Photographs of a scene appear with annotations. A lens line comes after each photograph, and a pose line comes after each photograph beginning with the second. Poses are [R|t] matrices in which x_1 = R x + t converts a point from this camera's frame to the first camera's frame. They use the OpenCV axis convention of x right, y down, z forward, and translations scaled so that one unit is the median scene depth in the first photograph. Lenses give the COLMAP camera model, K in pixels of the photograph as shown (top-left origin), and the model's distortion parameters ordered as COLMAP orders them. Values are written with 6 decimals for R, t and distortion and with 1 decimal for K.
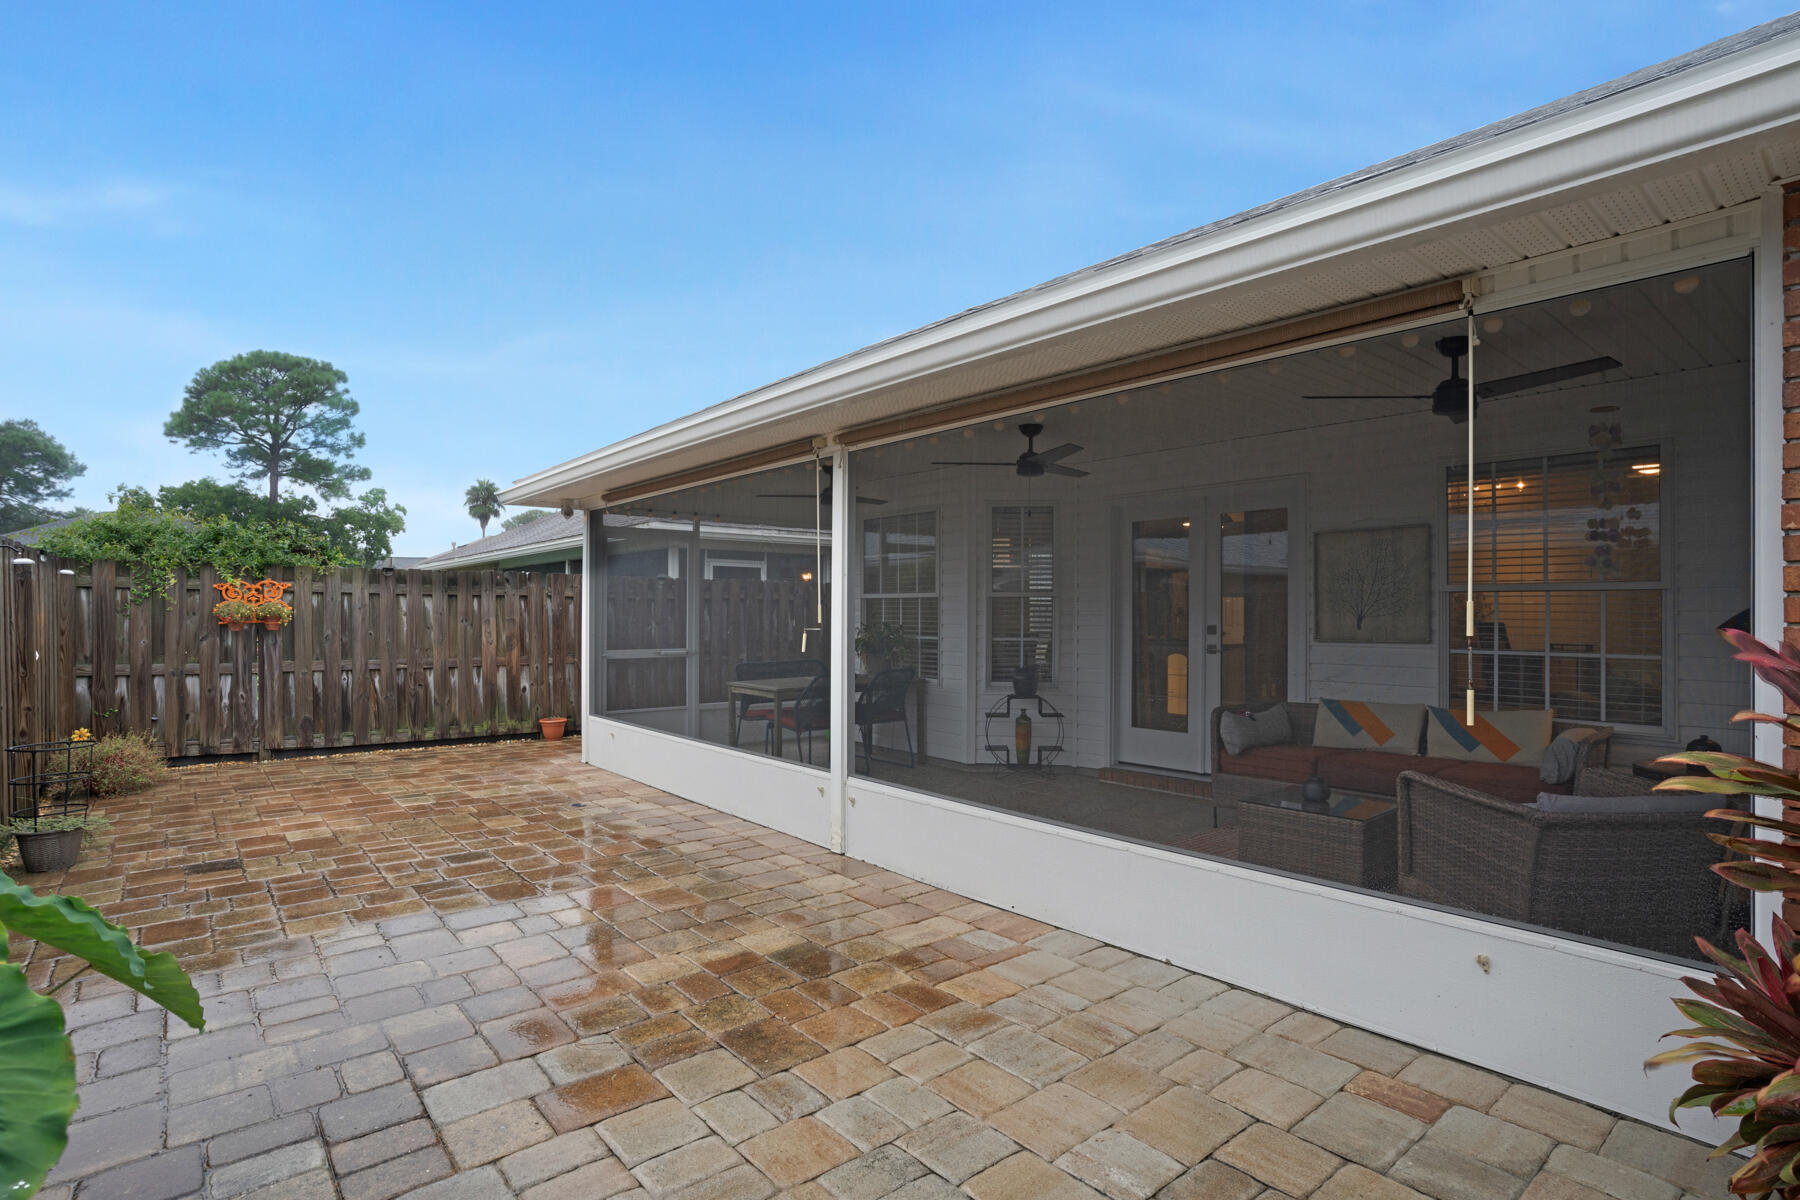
lens RADIAL K [[906.2, 0, 896.7], [0, 906.2, 615.8], [0, 0, 1]] dist [-0.023125, 0.007765]
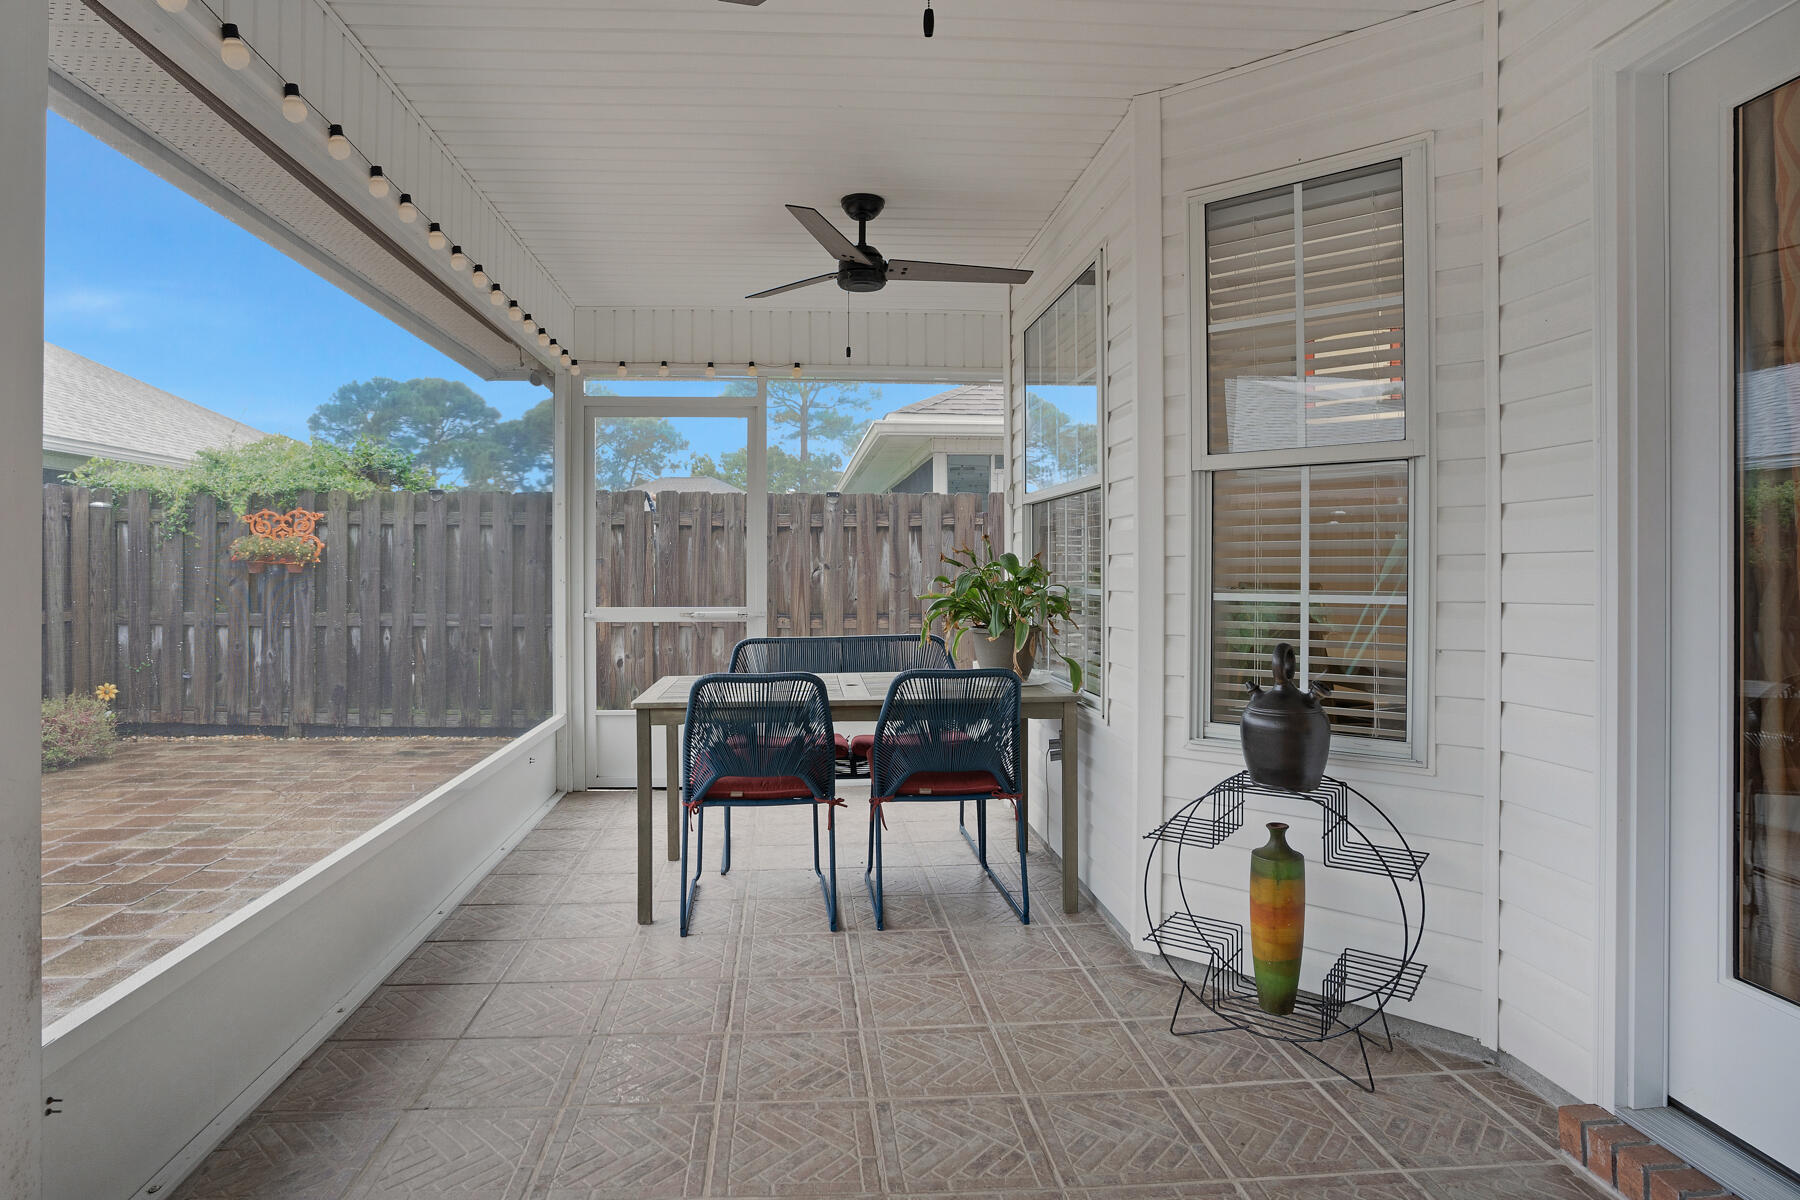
lens RADIAL K [[962.3, 0, 901.6], [0, 962.3, 584.5], [0, 0, 1]] dist [0.000611, 0.000932]
pose [[0.792329, 0.005494, -0.610069, 0.233128], [-0.000326, 0.999963, 0.008582, 0.018716], [0.610094, -0.006601, 0.792302, 0.649793]]
